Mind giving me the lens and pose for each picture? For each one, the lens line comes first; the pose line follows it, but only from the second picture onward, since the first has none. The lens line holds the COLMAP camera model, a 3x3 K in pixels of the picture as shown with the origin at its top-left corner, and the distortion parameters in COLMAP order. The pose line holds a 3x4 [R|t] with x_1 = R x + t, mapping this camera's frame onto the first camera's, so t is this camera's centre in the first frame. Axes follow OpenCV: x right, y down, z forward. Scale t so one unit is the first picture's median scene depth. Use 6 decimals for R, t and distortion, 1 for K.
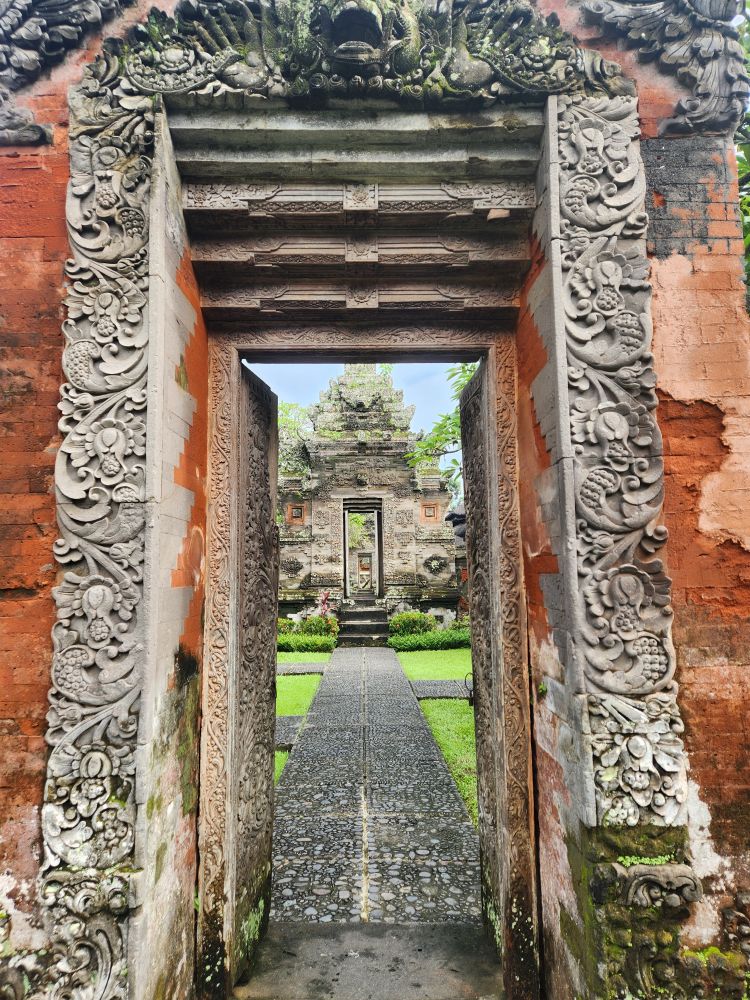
lens RADIAL K [[668.1, 0, 373.0], [0, 668.1, 498.8], [0, 0, 1]] dist [0.047982, -0.036609]
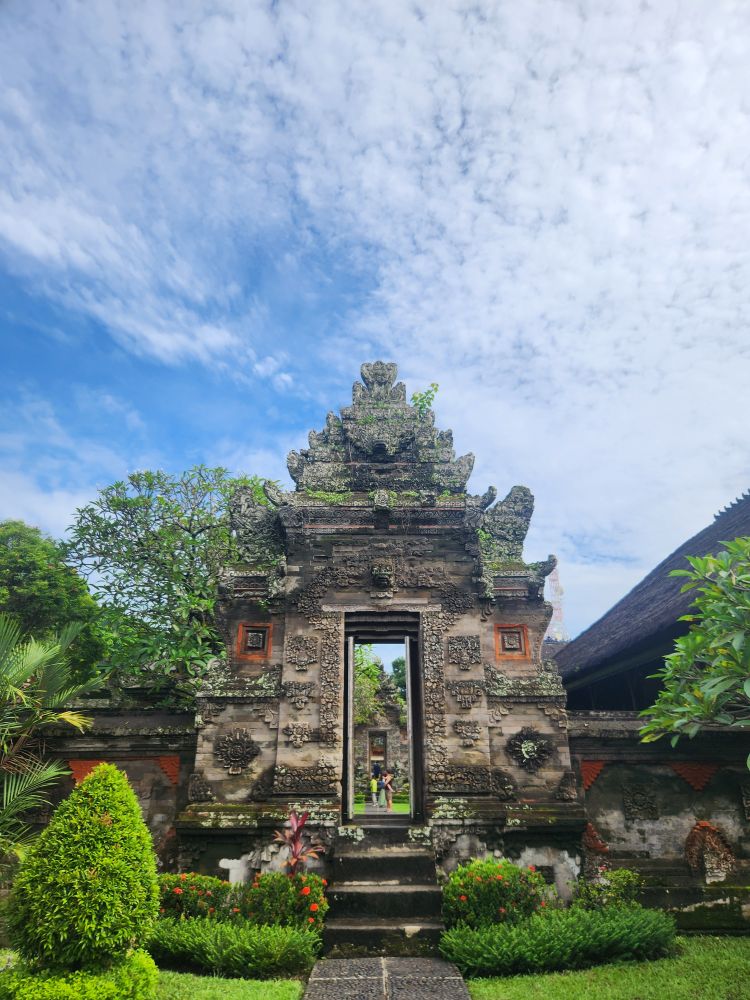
lens RADIAL K [[668.1, 0, 379.8], [0, 668.1, 500.6], [0, 0, 1]] dist [0.047982, -0.036609]
pose [[0.999940, 0.006141, -0.009111, -0.013376], [-0.008289, 0.965962, -0.258552, 0.050253], [0.007213, 0.258612, 0.965954, 0.472420]]
